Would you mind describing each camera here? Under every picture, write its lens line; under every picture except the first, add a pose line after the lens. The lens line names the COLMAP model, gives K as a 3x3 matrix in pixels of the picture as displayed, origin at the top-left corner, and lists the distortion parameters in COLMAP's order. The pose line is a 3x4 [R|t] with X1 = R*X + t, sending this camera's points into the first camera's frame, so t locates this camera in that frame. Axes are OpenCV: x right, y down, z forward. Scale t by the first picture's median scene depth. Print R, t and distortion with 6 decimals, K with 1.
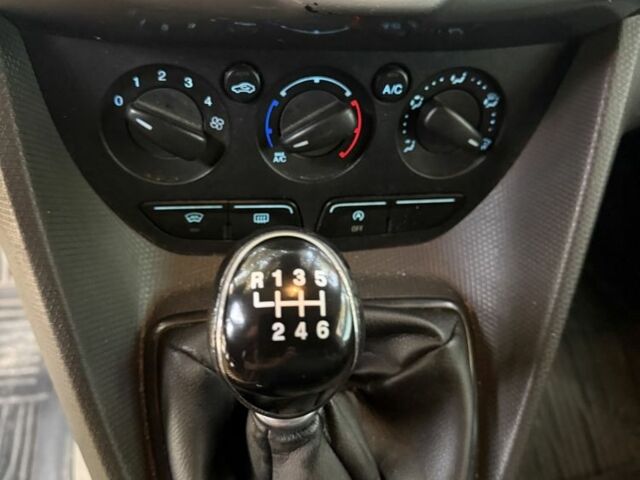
lens RADIAL K [[625.7, 0, 310.2], [0, 625.7, 239.1], [0, 0, 1]] dist [0.167614, -0.376859]
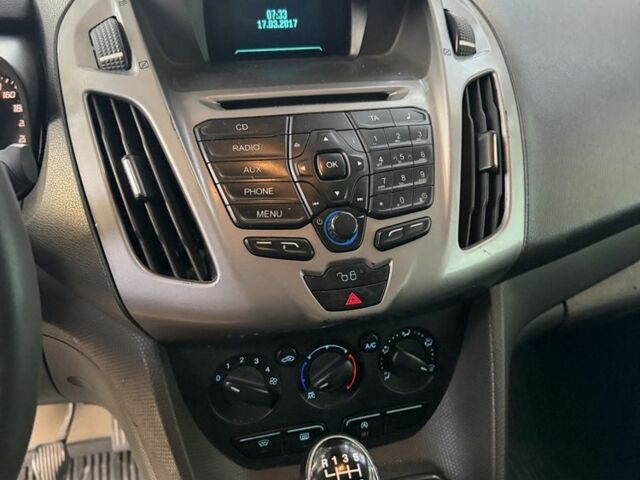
lens RADIAL K [[625.7, 0, 310.2], [0, 625.7, 239.1], [0, 0, 1]] dist [0.167614, -0.376859]
pose [[0.987670, -0.143564, 0.062422, -0.098789], [0.156297, 0.926861, -0.341322, 0.056397], [-0.008856, 0.346870, 0.937872, -0.715648]]
